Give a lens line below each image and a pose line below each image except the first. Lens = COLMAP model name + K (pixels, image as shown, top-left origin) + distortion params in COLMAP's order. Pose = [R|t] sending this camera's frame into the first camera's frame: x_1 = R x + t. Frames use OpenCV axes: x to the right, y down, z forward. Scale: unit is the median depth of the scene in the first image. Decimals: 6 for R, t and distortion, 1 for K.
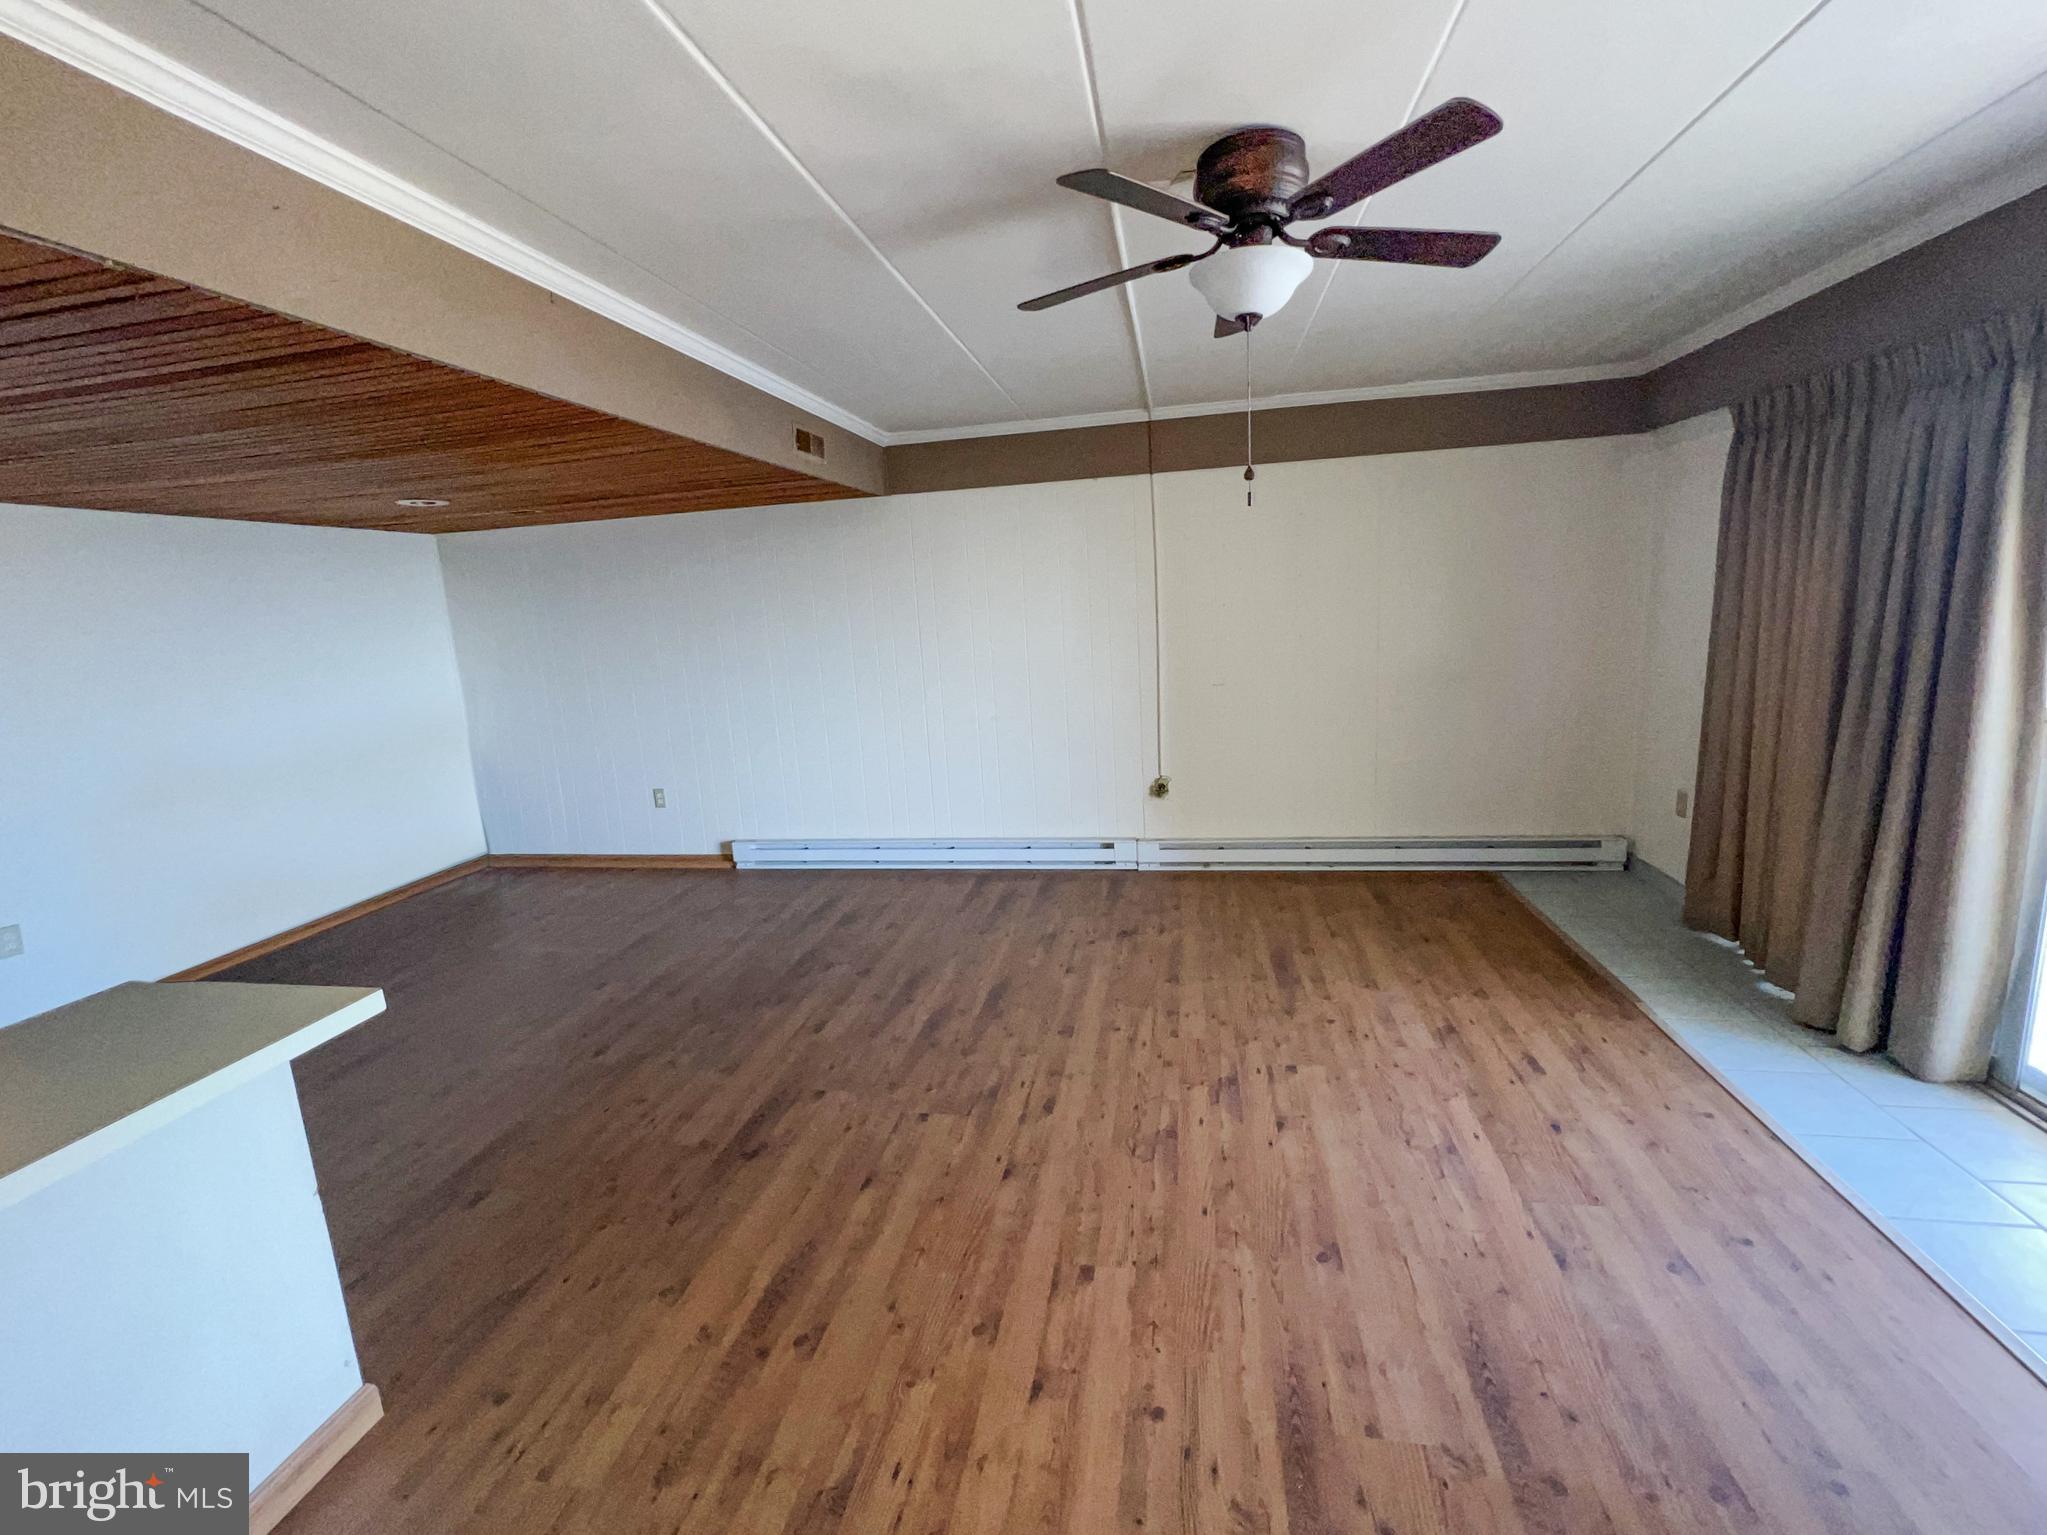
lens RADIAL K [[866.7, 0, 1023.5], [0, 866.7, 767.5], [0, 0, 1]] dist [0.001335, 0.000068]
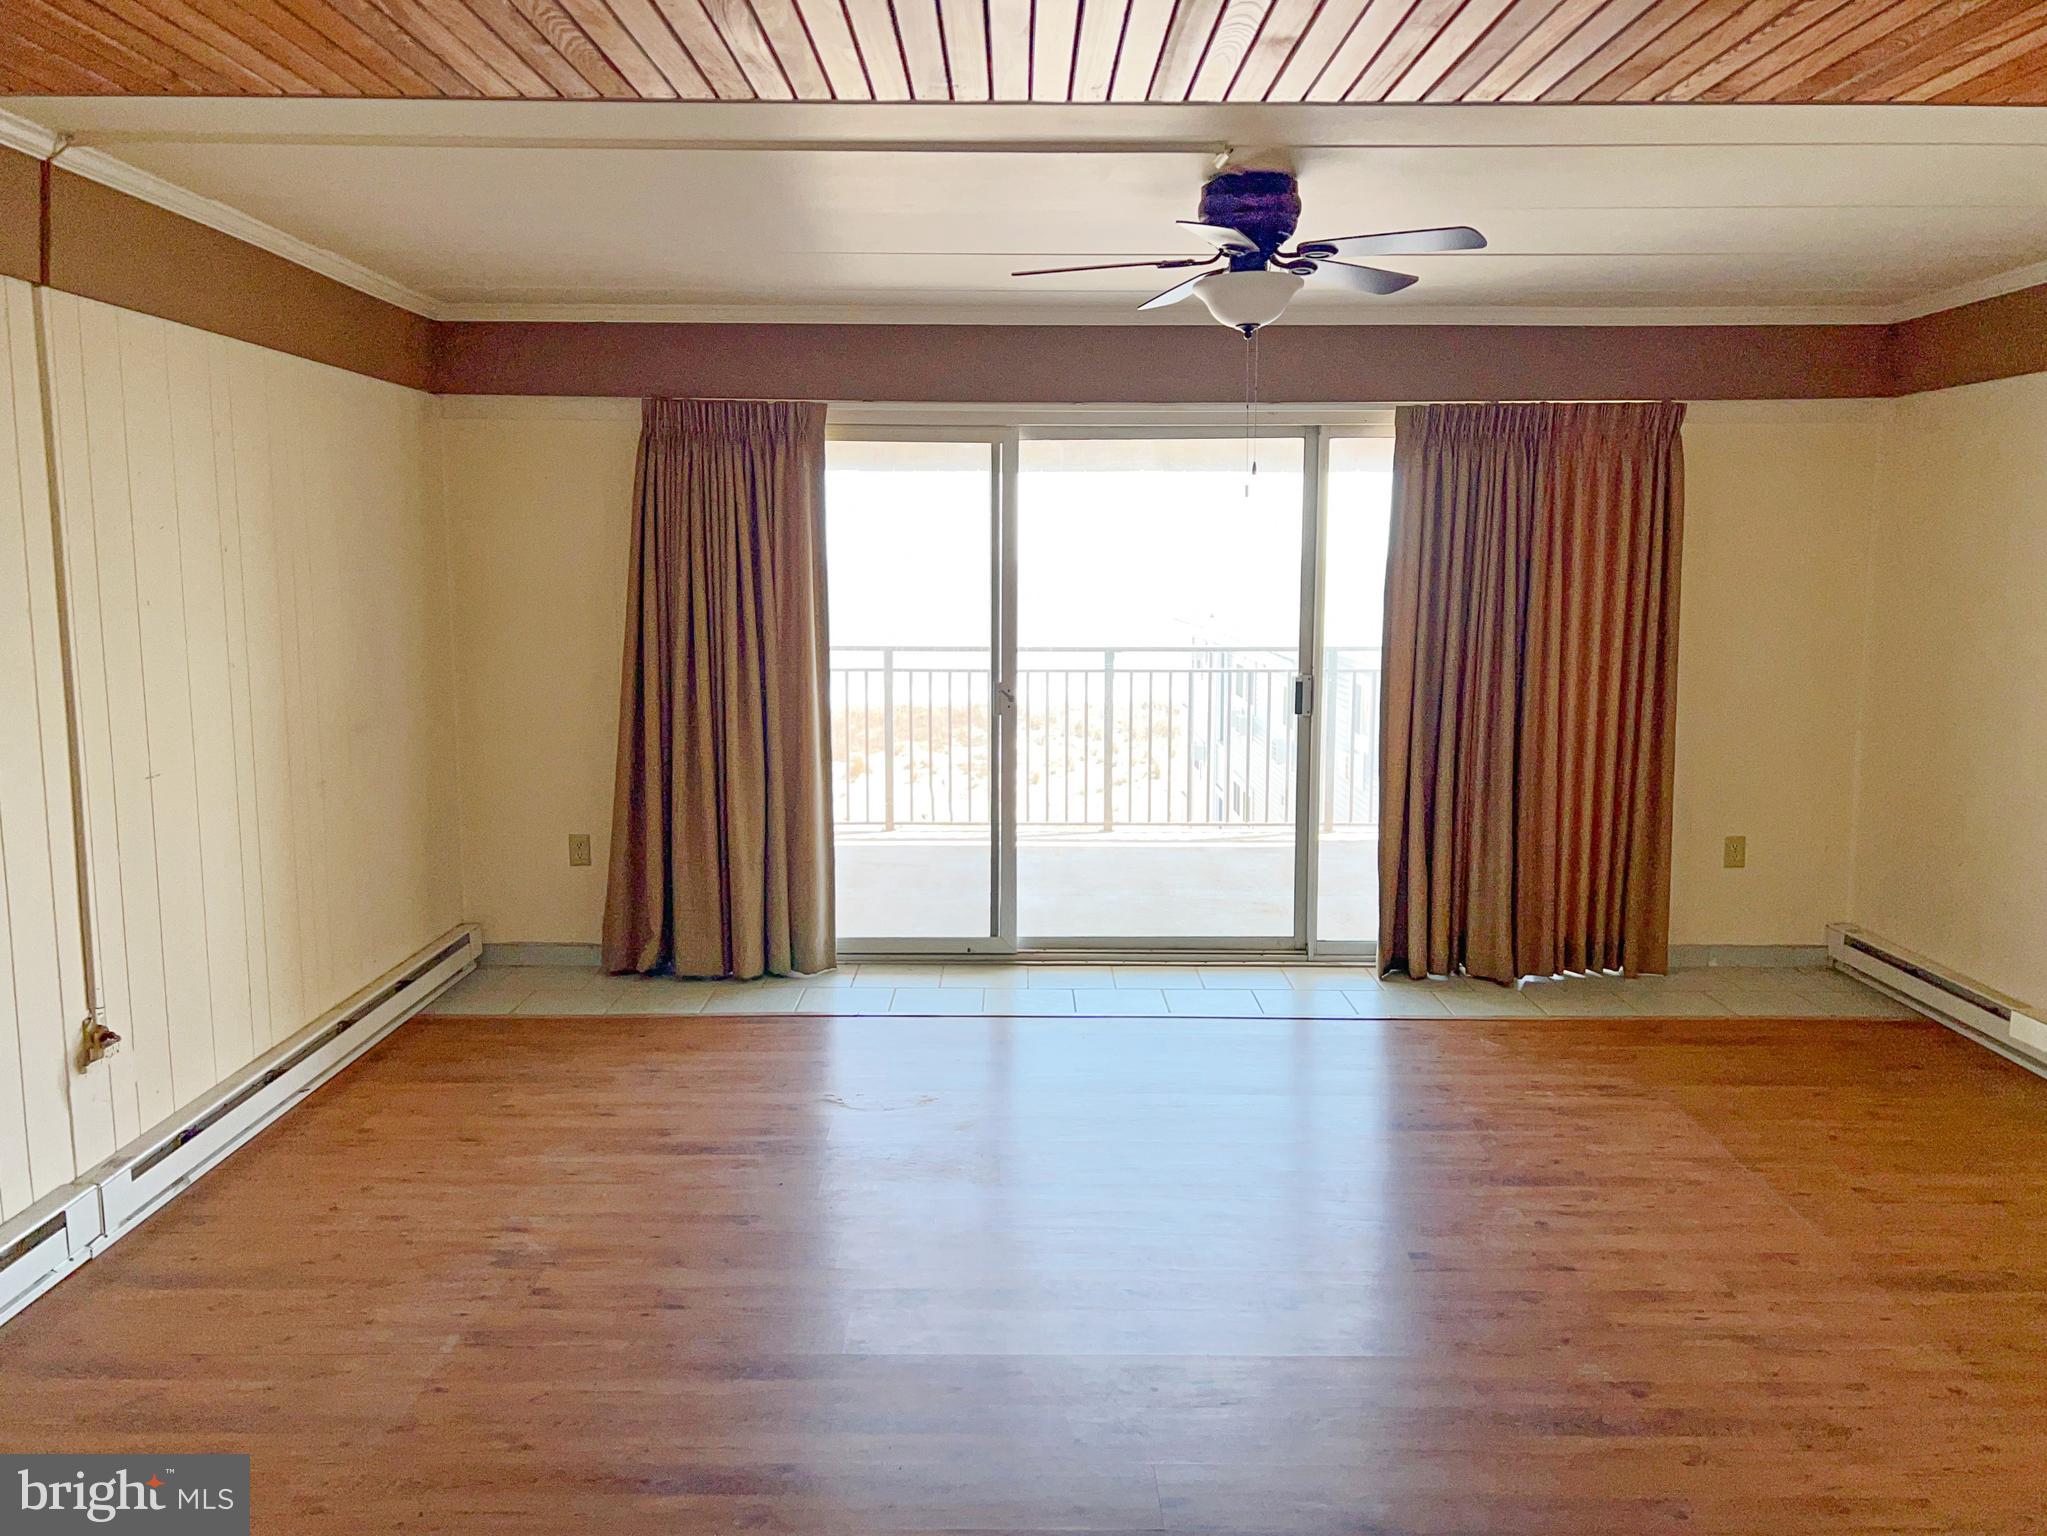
lens RADIAL K [[1548.8, 0, 1021.5], [0, 1548.8, 753.4], [0, 0, 1]] dist [0.089922, -0.106139]
pose [[-0.181194, -0.068696, 0.981045, -1.037713], [0.194750, 0.975296, 0.104263, -0.162302], [-0.963972, 0.209951, -0.163339, 1.075749]]
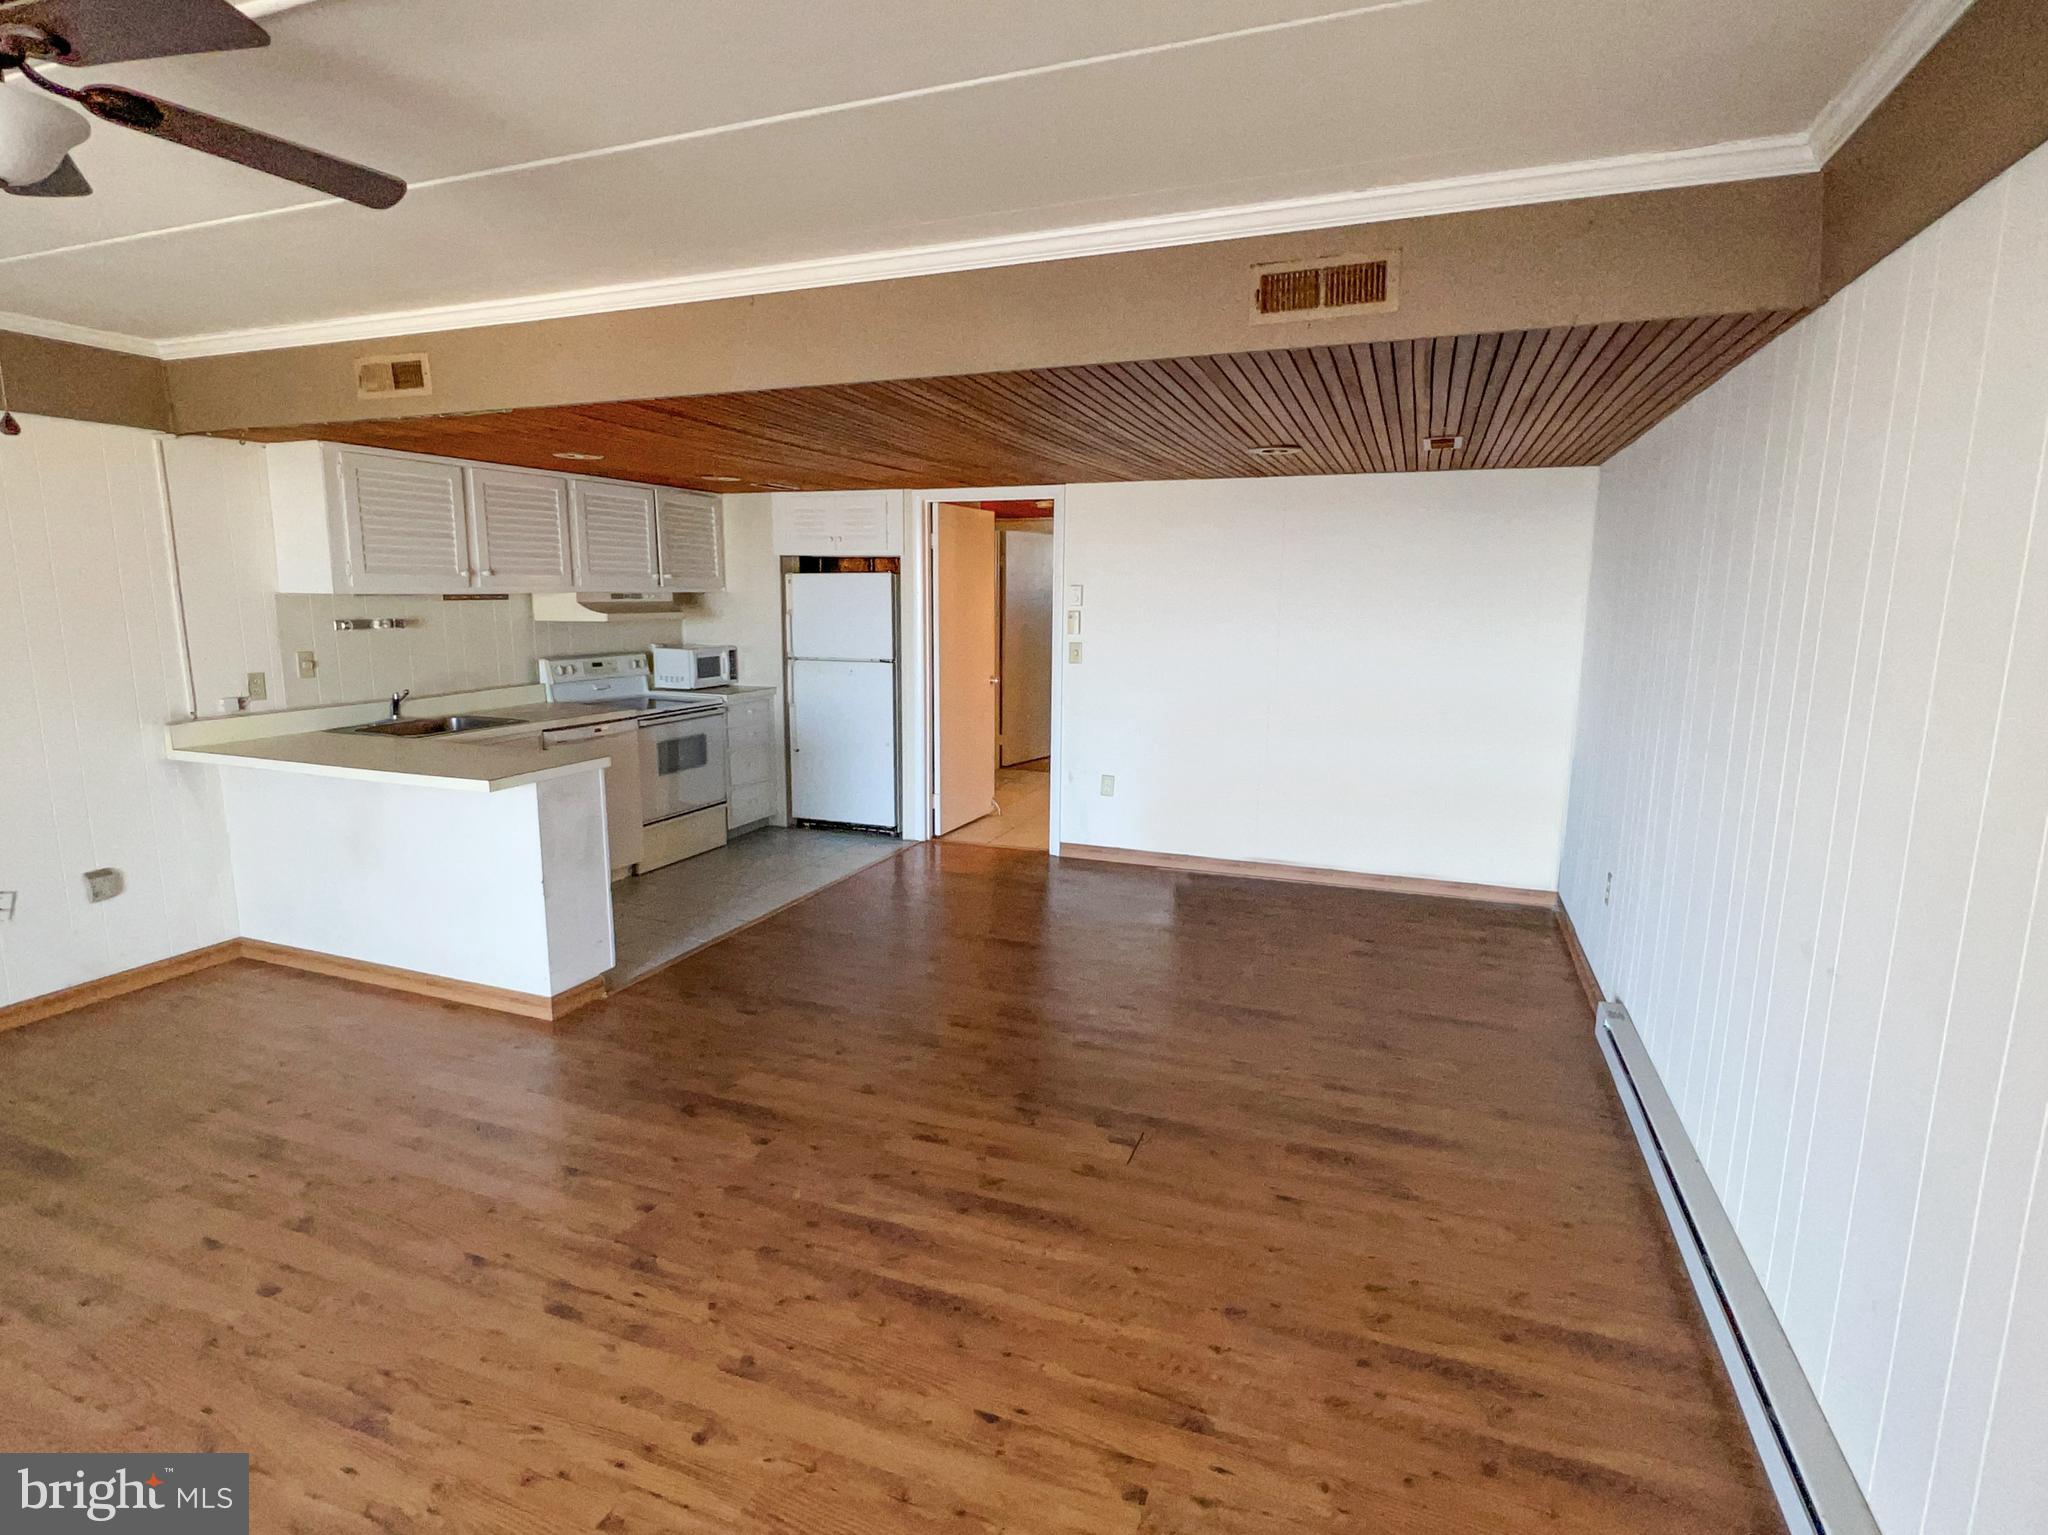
lens RADIAL K [[1040.3, 0, 1015.2], [0, 1040.3, 768.6], [0, 0, 1]] dist [-0.001114, 0.000937]
pose [[-0.189600, 0.220304, -0.956827, 0.599329], [-0.182192, 0.949685, 0.254762, -0.277116], [0.964810, 0.222629, -0.139922, 1.228764]]
